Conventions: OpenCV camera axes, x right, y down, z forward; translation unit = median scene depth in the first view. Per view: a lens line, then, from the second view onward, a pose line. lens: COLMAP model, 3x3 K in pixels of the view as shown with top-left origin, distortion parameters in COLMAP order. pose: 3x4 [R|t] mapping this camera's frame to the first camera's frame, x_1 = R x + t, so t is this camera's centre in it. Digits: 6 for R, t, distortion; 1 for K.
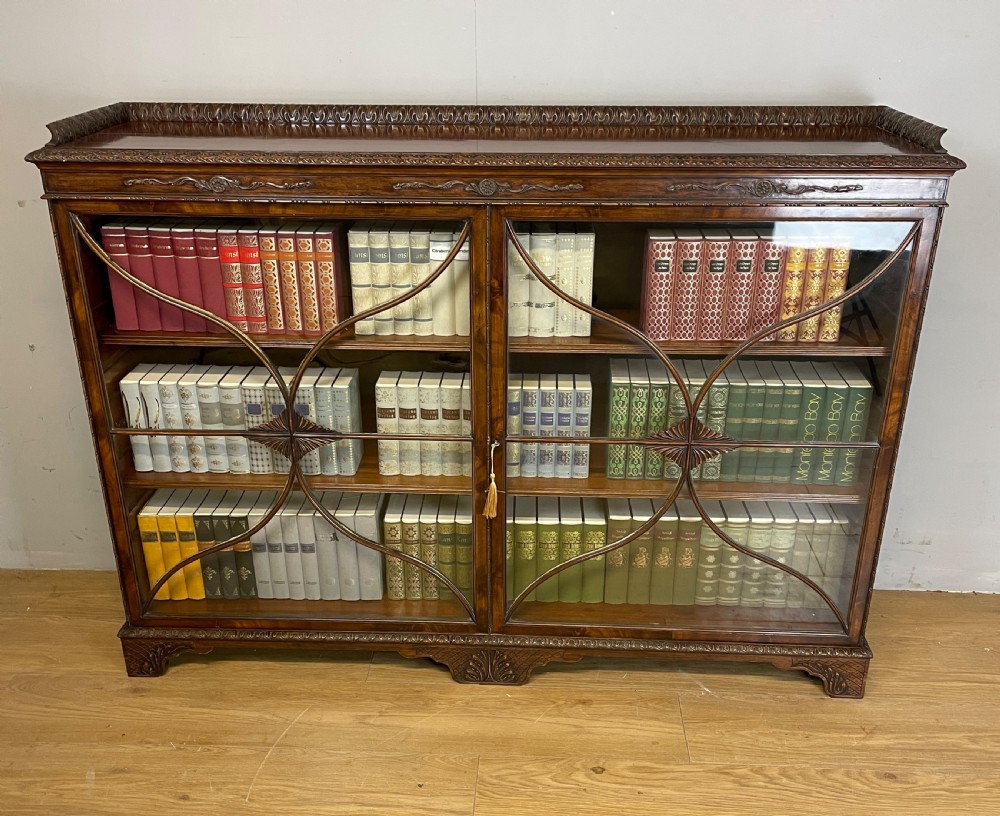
lens RADIAL K [[1001.1, 0, 501.1], [0, 1001.1, 450.5], [0, 0, 1]] dist [0.110238, -0.152376]
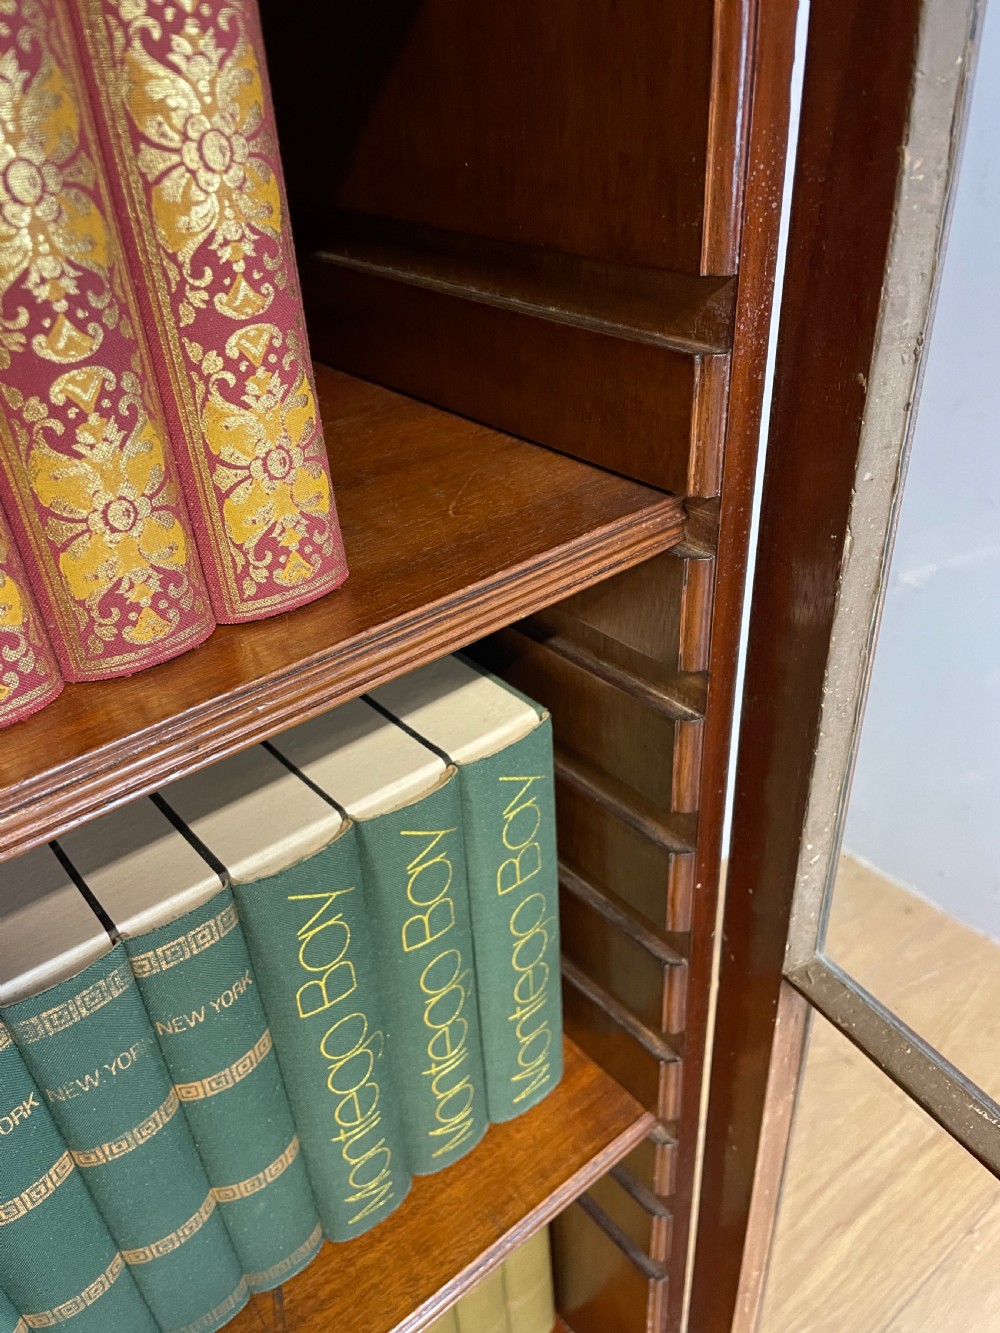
lens RADIAL K [[1012.7, 0, 500.0], [0, 1012.7, 666.5], [0, 0, 1]] dist [0.084322, -0.084040]
pose [[0.737004, -0.401793, 0.543496, 0.250569], [0.334564, 0.915566, 0.223172, -0.114445], [-0.587275, 0.017356, 0.809201, 0.823678]]
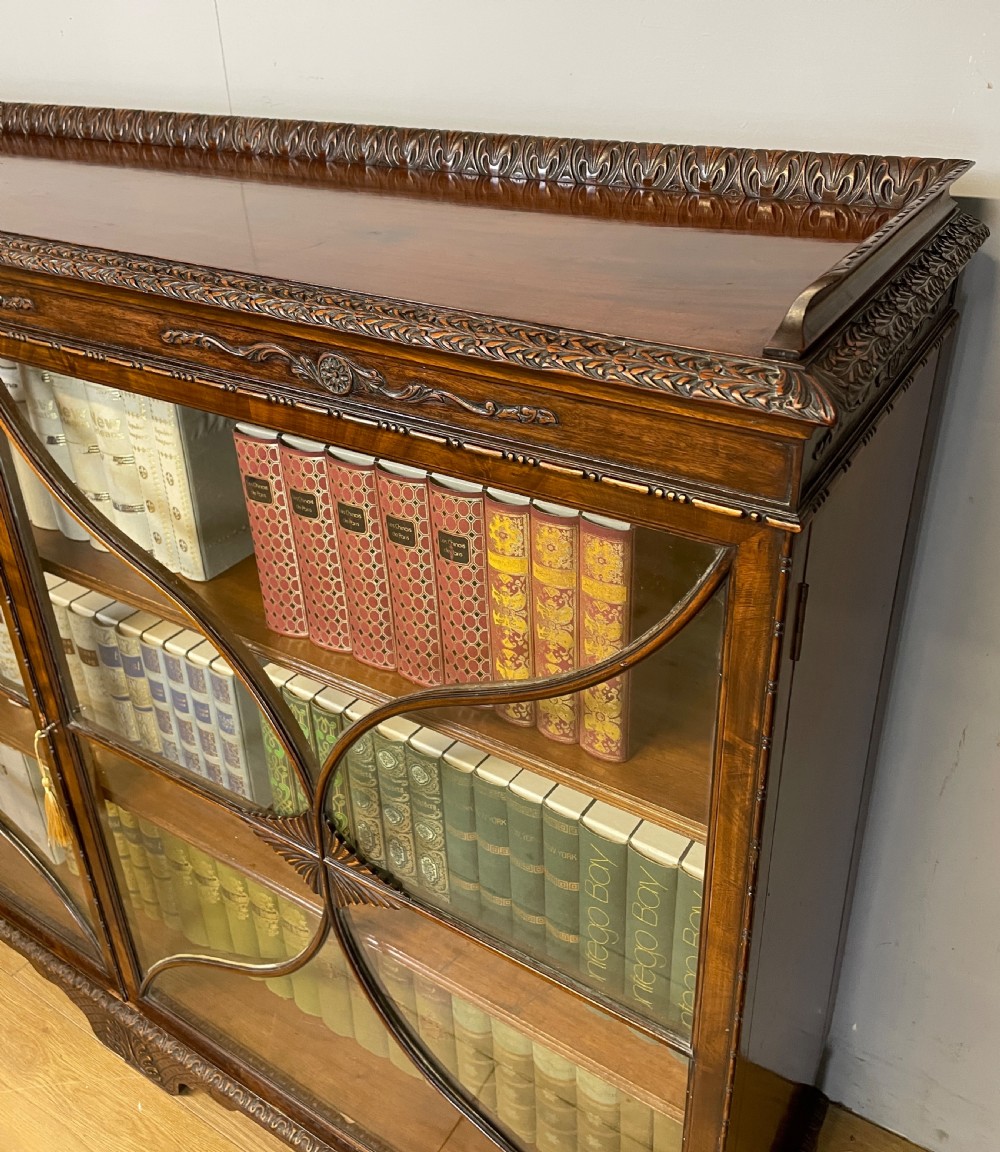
lens RADIAL K [[1003.0, 0, 498.6], [0, 1003.0, 488.6], [0, 0, 1]] dist [0.081136, -0.010083]
pose [[0.867185, 0.201804, -0.455263, 0.423853], [-0.180906, 0.979415, 0.089554, -0.224820], [0.463964, 0.004700, 0.885842, 0.597565]]
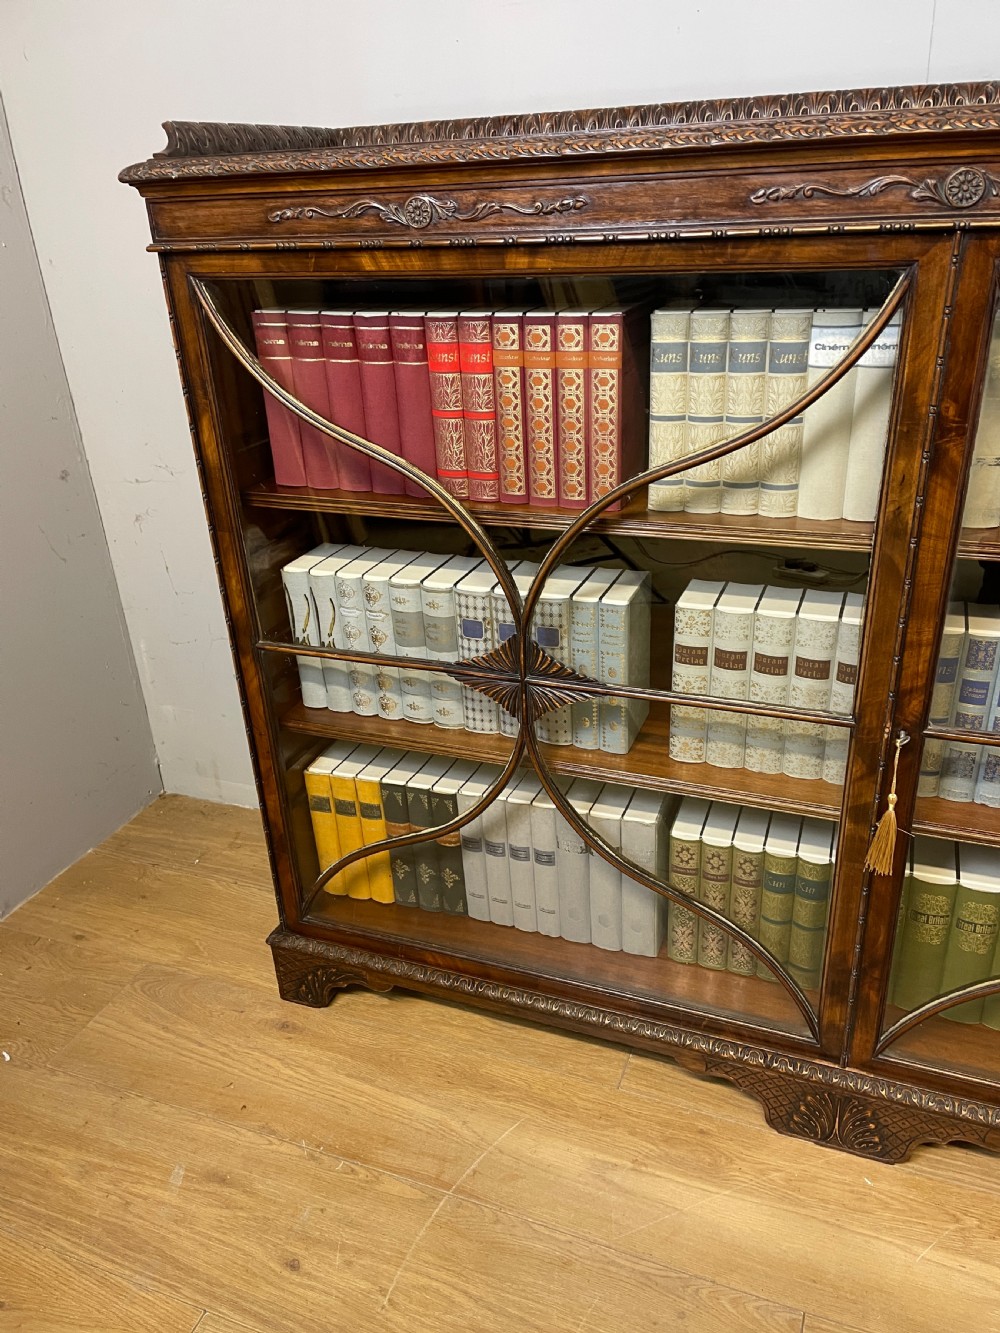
lens RADIAL K [[1002.3, 0, 509.0], [0, 1002.3, 677.0], [0, 0, 1]] dist [0.101721, -0.130371]
pose [[0.947670, 0.101209, -0.302783, -0.040024], [-0.093927, 0.994832, 0.038558, -0.037658], [0.305121, -0.008101, 0.952279, 0.438745]]
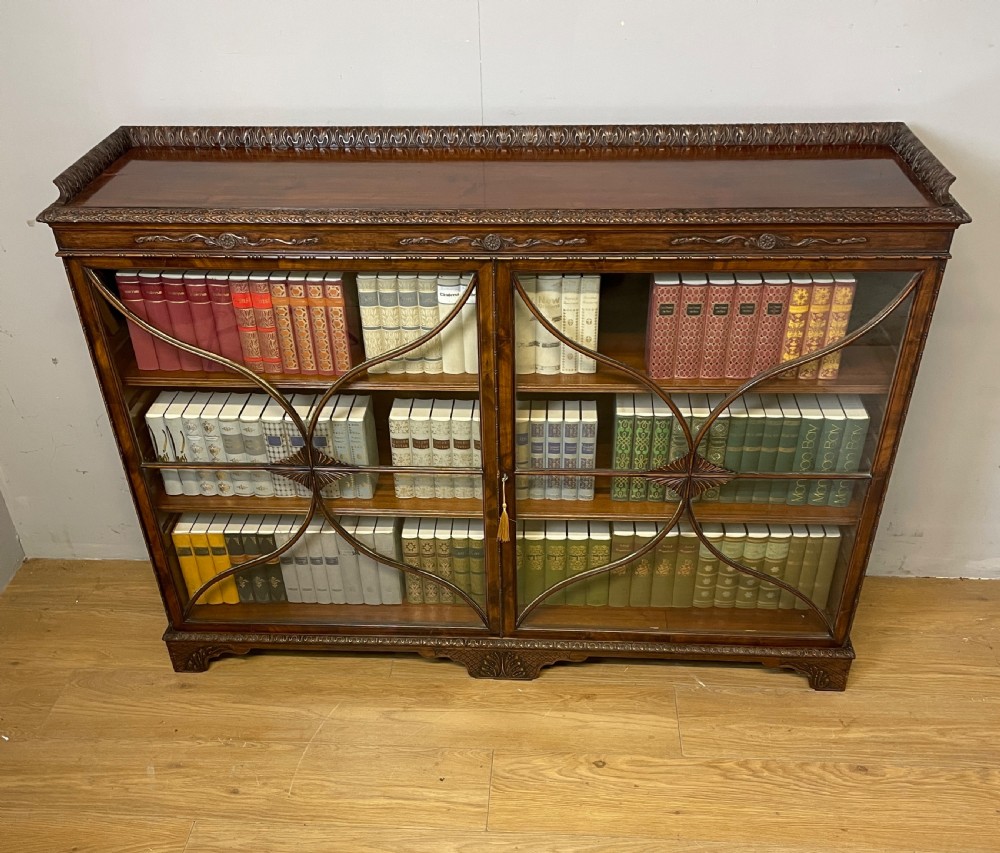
lens RADIAL K [[999.5, 0, 500.6], [0, 999.5, 539.3], [0, 0, 1]] dist [0.117651, -0.180127]
pose [[0.999767, -0.008086, -0.020032, 0.010358], [0.012035, 0.978548, 0.205668, -0.154520], [0.017939, -0.205862, 0.978417, -0.041153]]
